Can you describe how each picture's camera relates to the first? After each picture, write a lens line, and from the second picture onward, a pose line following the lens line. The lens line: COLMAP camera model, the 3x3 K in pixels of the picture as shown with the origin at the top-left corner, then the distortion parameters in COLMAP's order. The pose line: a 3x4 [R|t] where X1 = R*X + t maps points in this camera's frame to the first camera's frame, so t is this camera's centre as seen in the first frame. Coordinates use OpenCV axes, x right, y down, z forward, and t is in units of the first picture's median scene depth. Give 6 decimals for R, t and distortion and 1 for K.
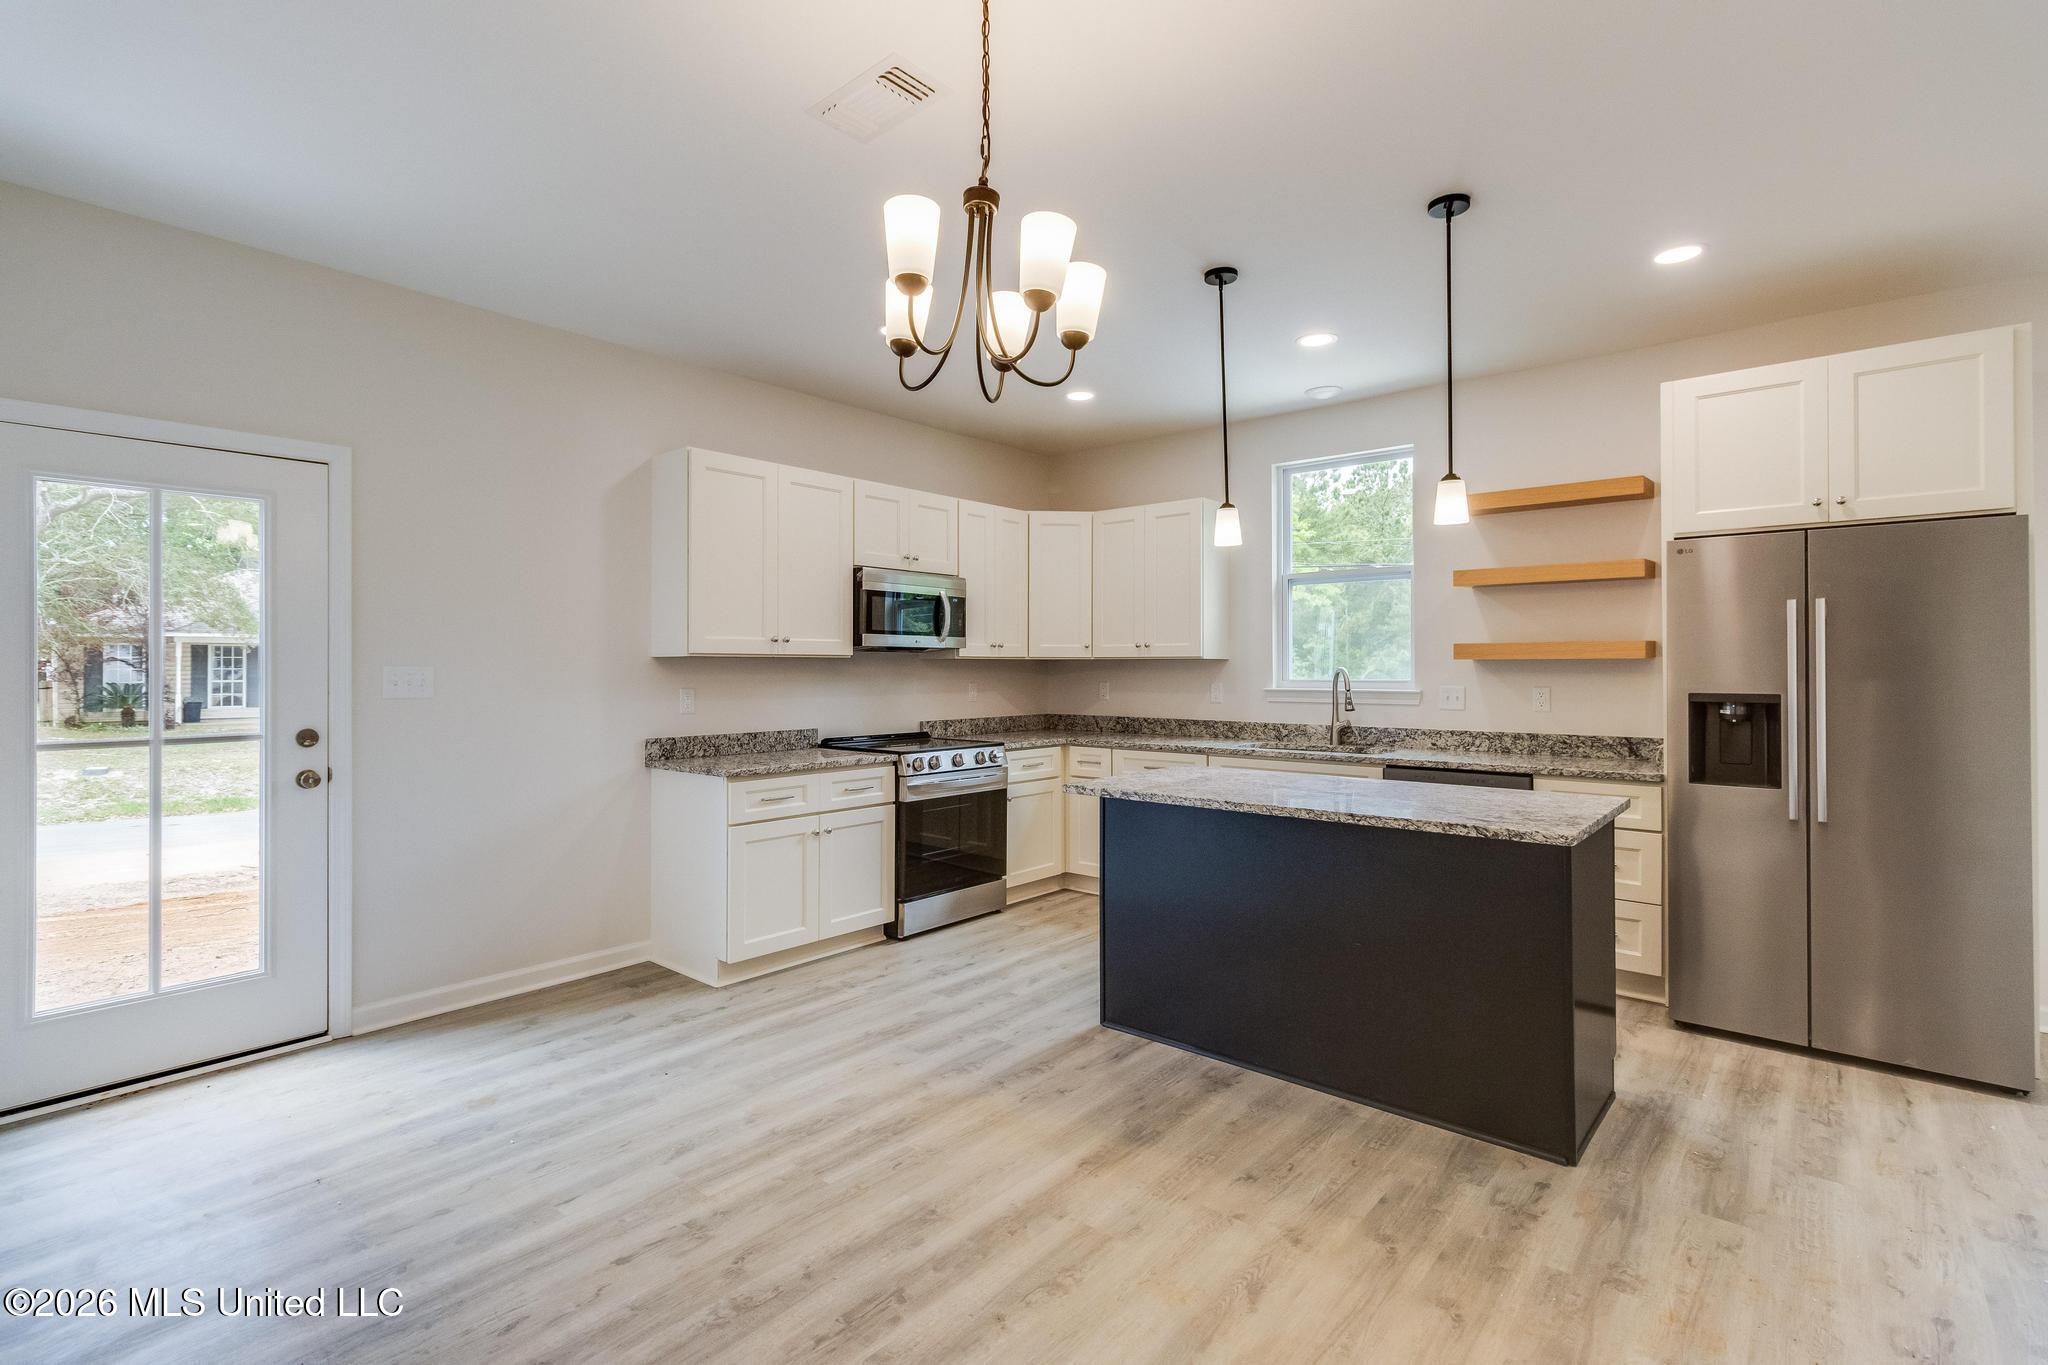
lens RADIAL K [[927.5, 0, 1115.4], [0, 927.5, 680.0], [0, 0, 1]] dist [0.001643, 0.001190]
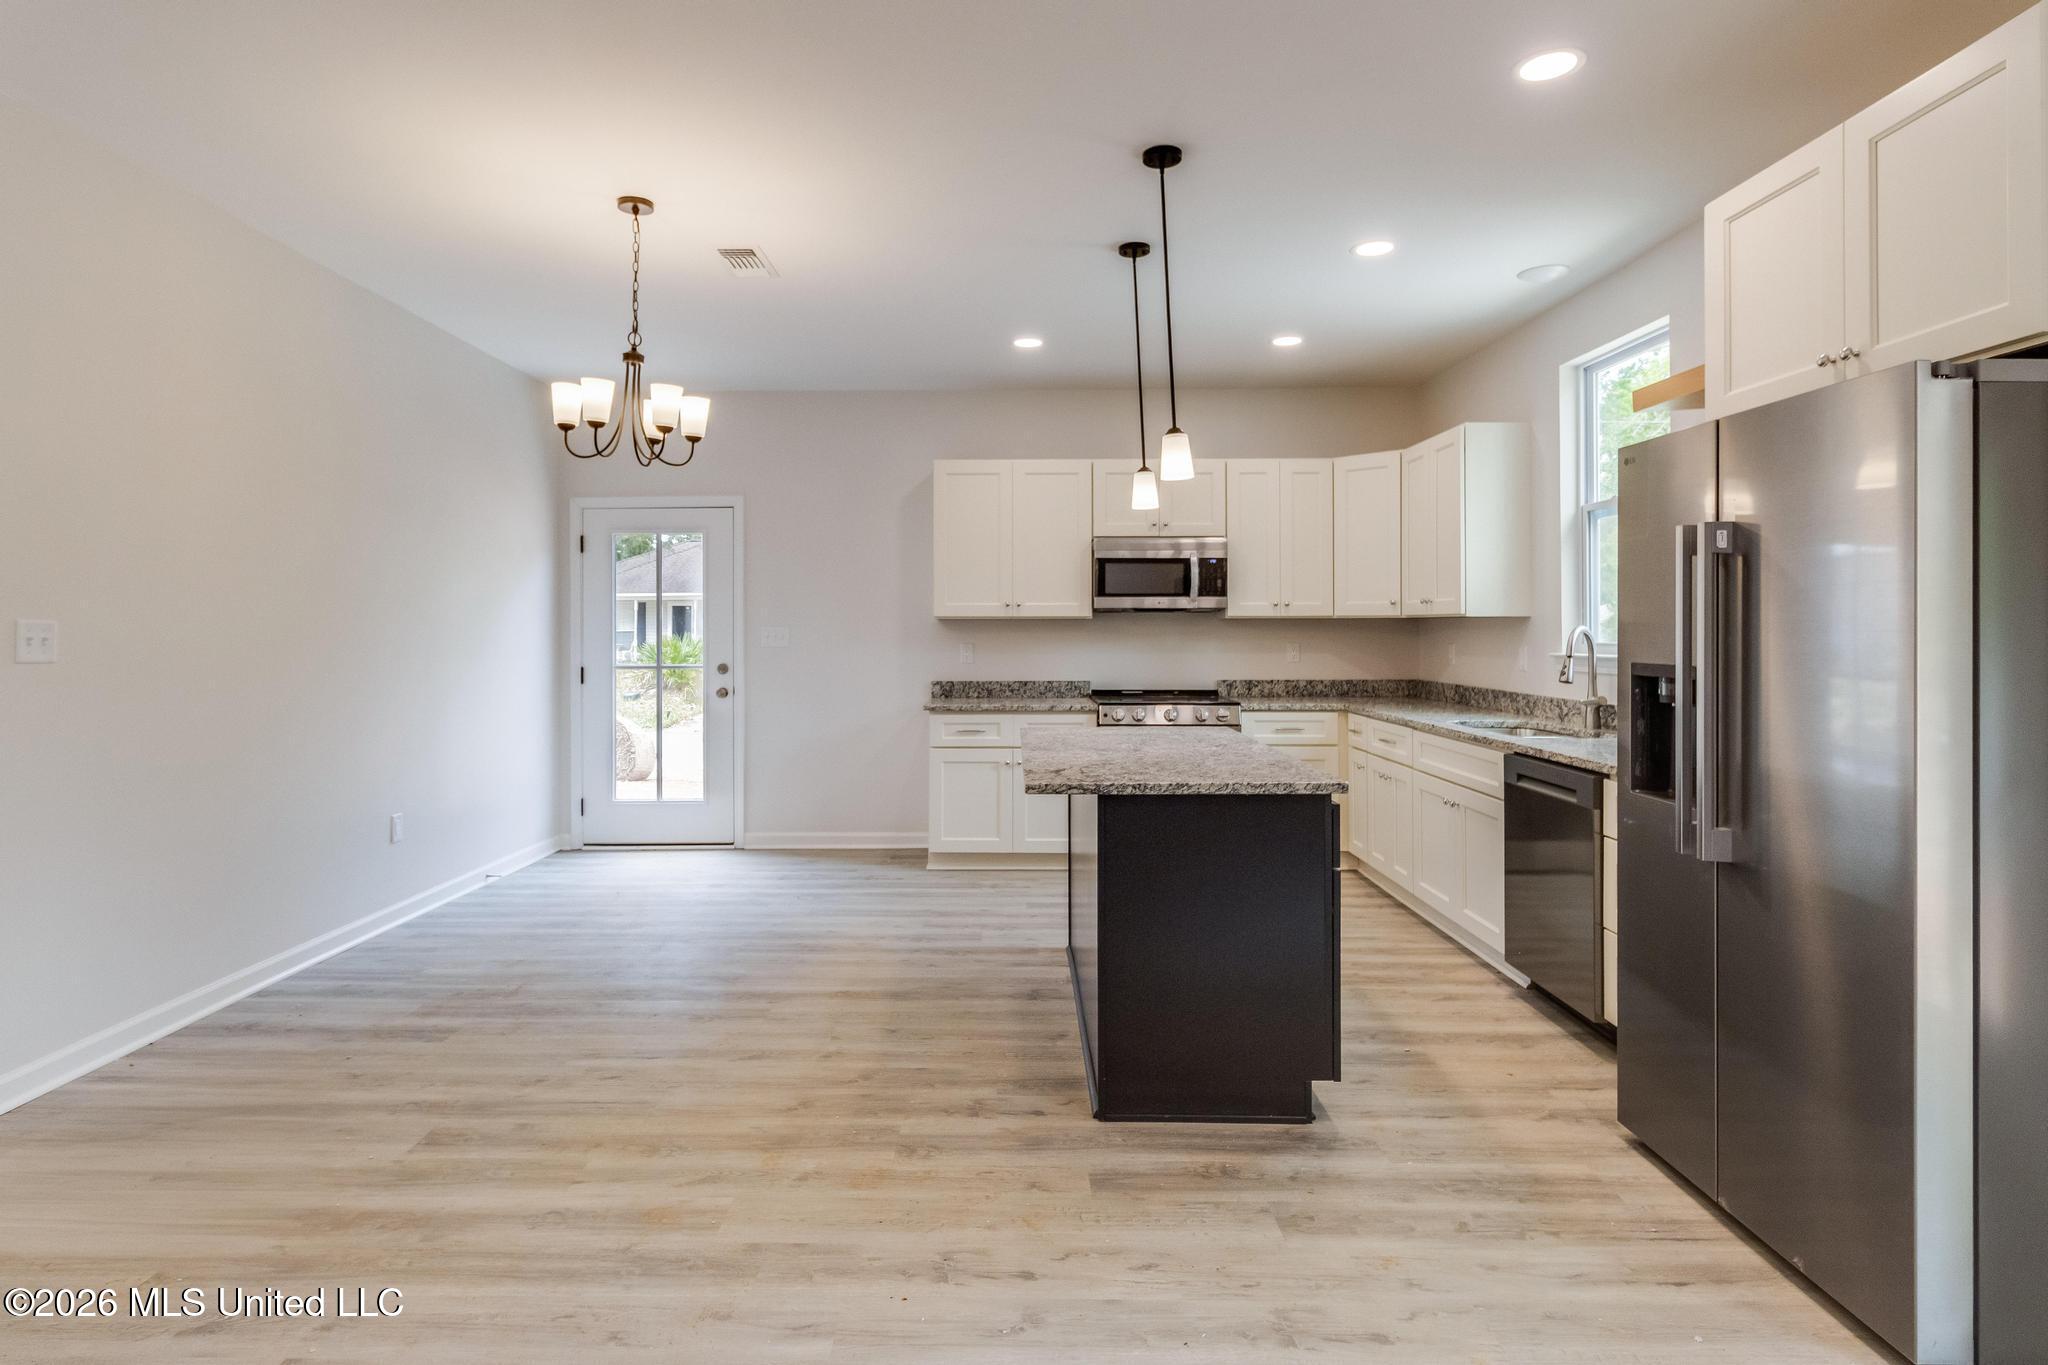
lens RADIAL K [[1011.1, 0, 966.7], [0, 1011.1, 647.6], [0, 0, 1]] dist [-0.000782, -0.000118]
pose [[0.655848, 0.014273, -0.754758, 0.695198], [-0.008838, 0.999898, 0.011228, -0.001133], [0.754841, -0.000694, 0.655907, 0.096842]]
